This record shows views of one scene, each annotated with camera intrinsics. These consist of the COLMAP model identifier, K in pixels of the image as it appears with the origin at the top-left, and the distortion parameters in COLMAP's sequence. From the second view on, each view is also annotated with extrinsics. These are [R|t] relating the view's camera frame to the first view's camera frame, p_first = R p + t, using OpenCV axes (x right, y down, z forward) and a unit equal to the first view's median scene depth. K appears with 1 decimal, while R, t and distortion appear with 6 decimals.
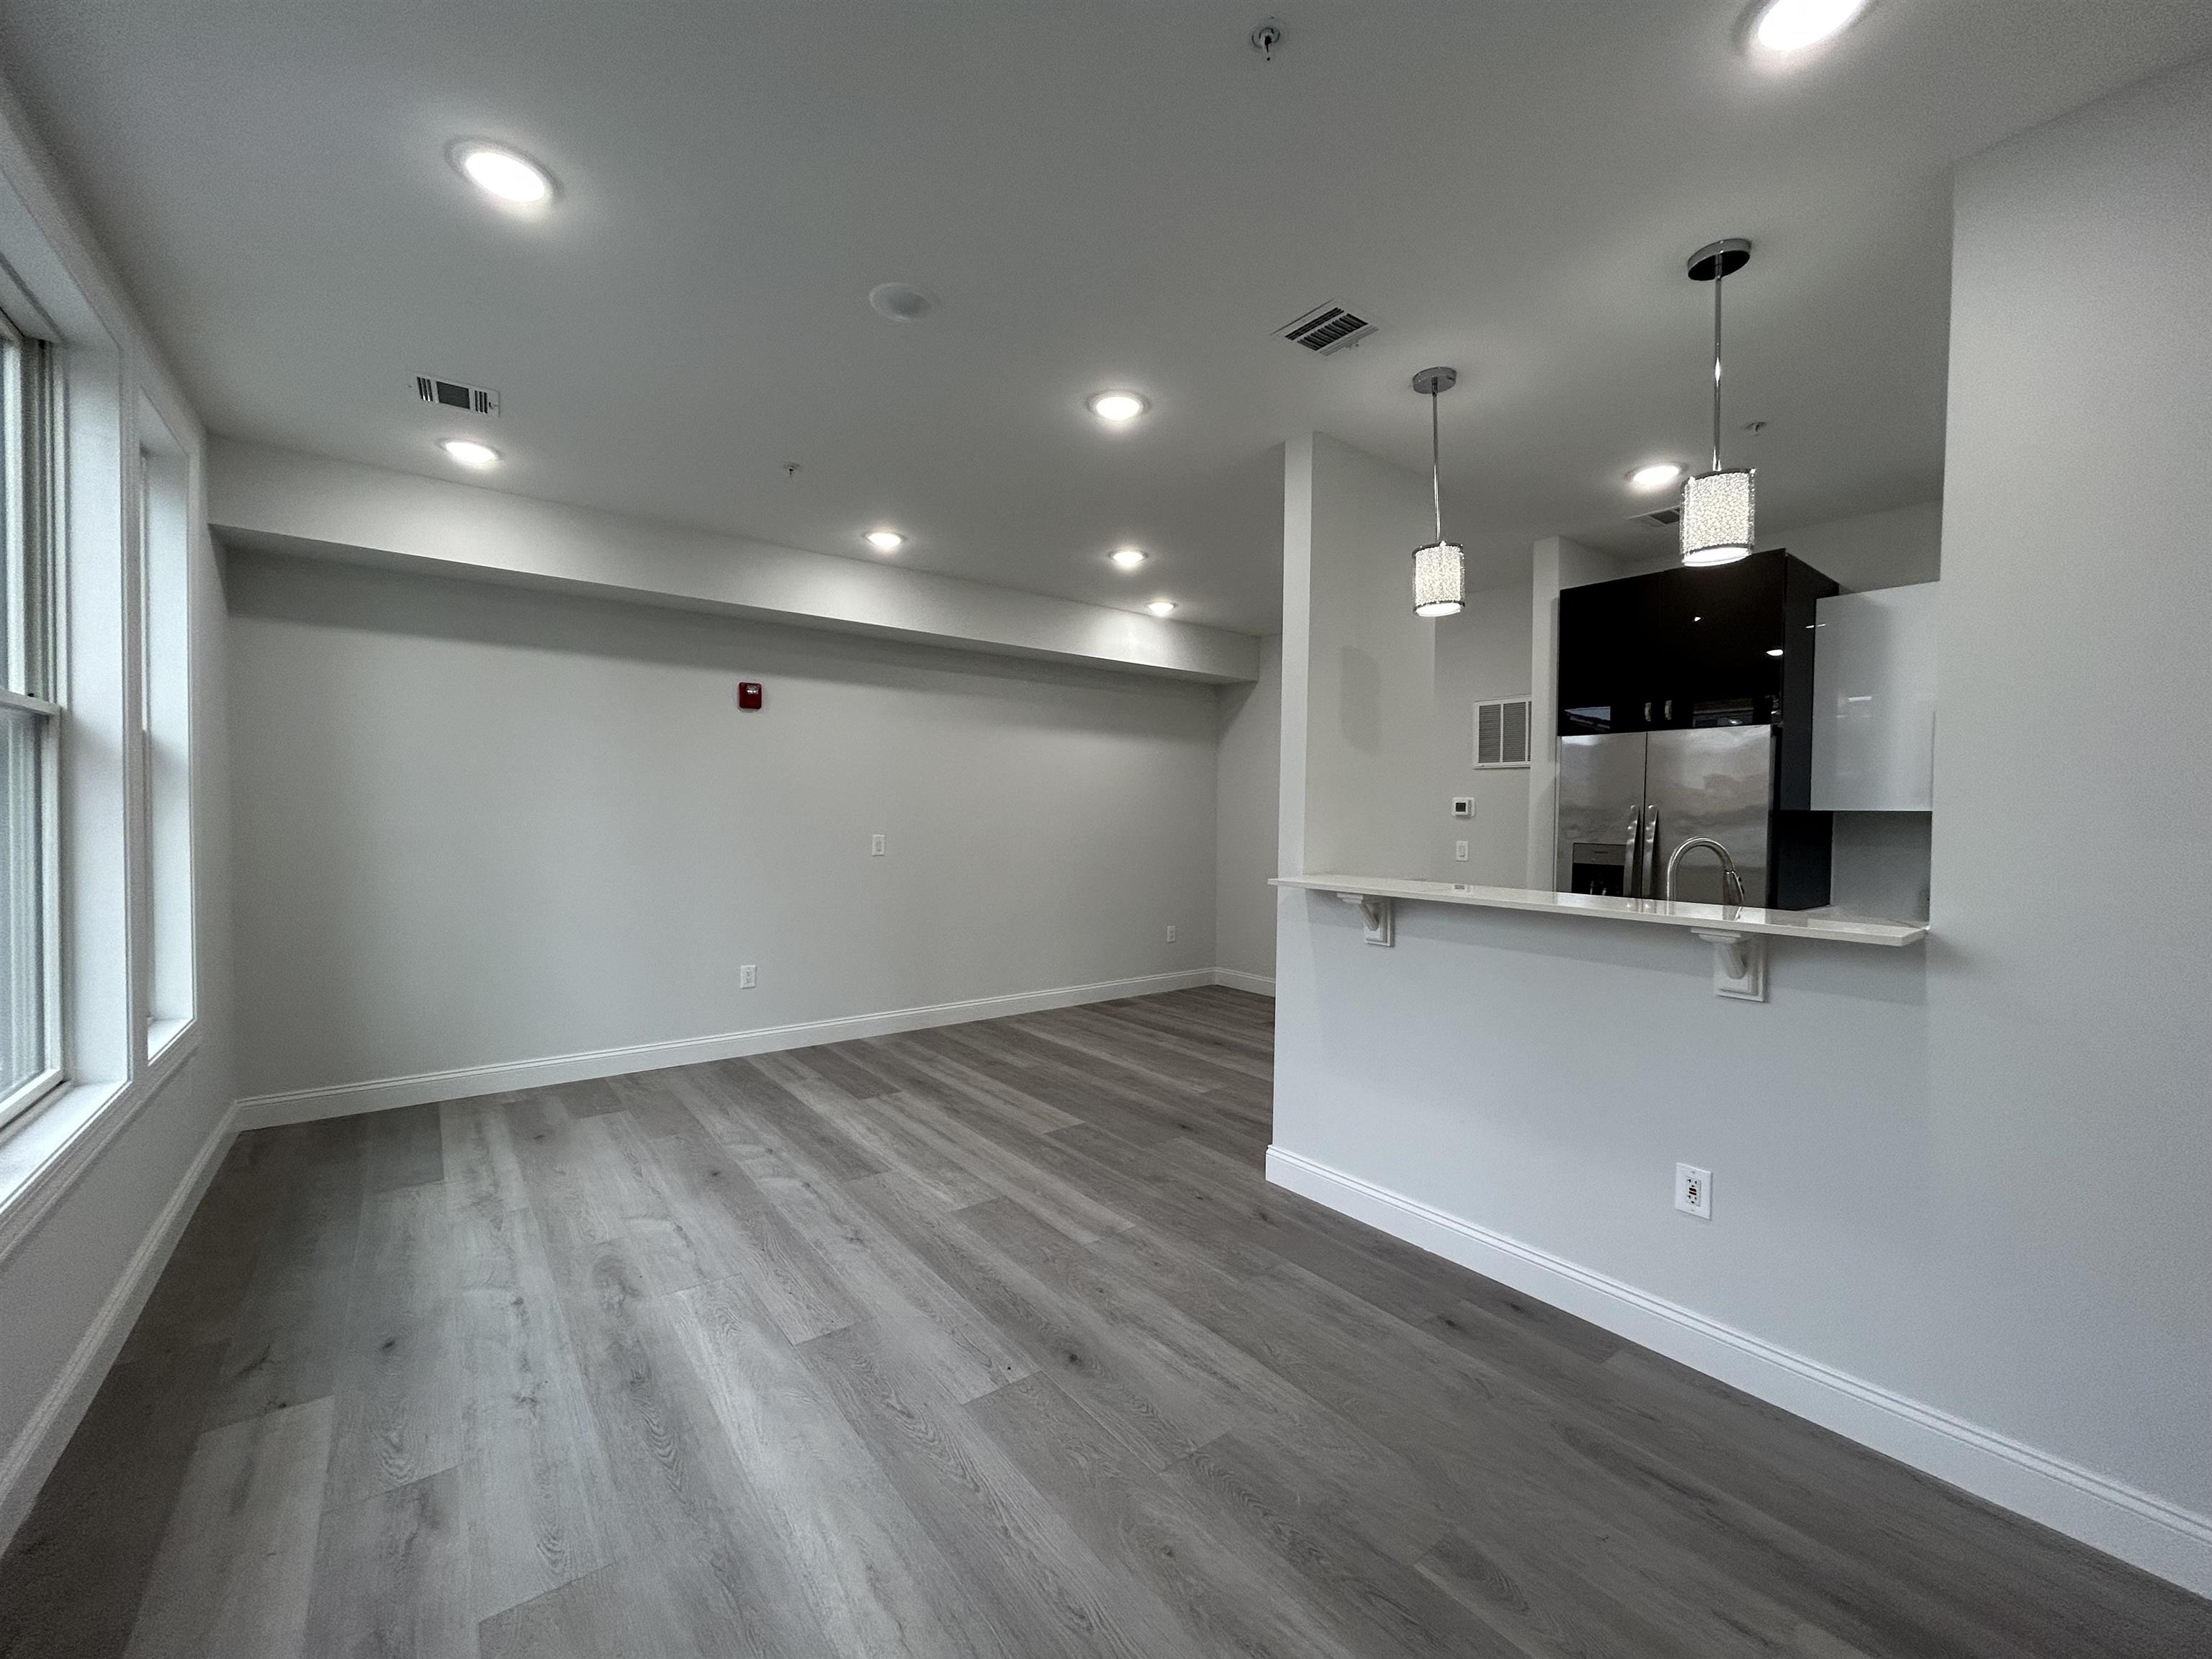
lens RADIAL K [[888.0, 0, 1104.2], [0, 888.0, 829.4], [0, 0, 1]] dist [-0.001010, 0.000268]
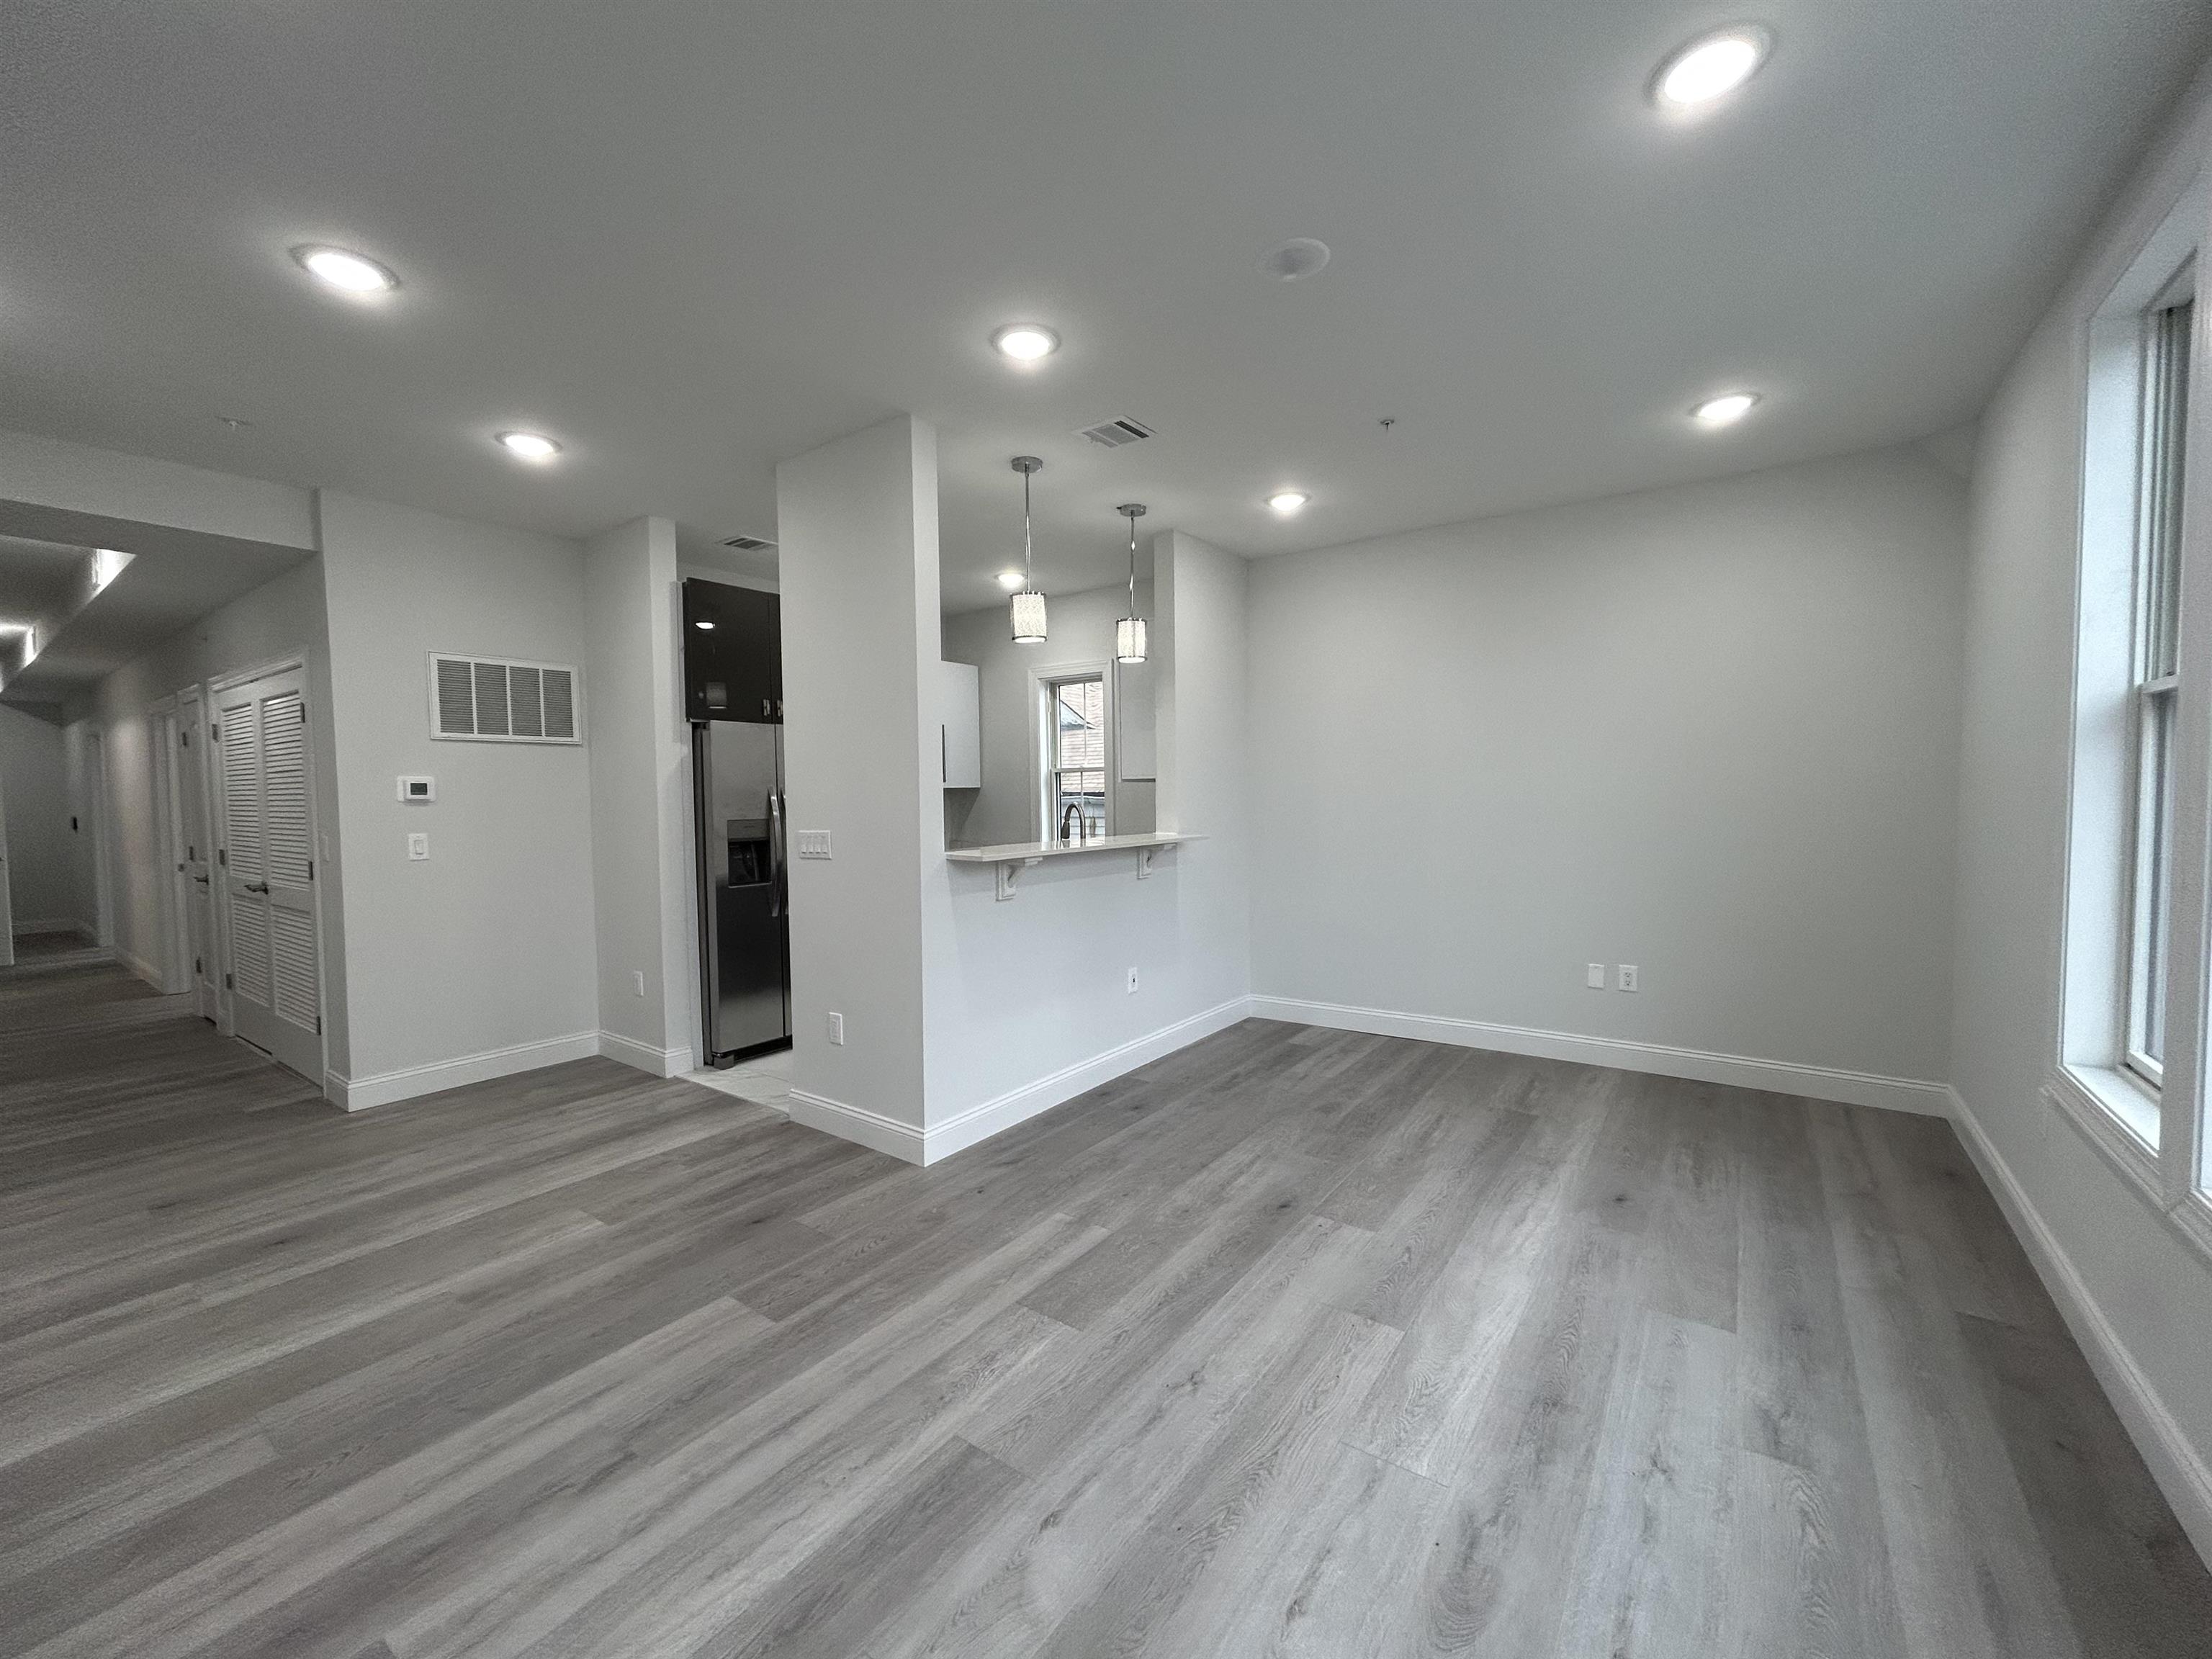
lens RADIAL K [[888.0, 0, 1104.2], [0, 888.0, 829.4], [0, 0, 1]] dist [-0.001010, 0.000268]
pose [[-0.279527, -0.050295, 0.958819, -0.819416], [0.028289, 0.997762, 0.060585, -0.033436], [-0.959721, 0.044059, -0.277479, 1.094375]]
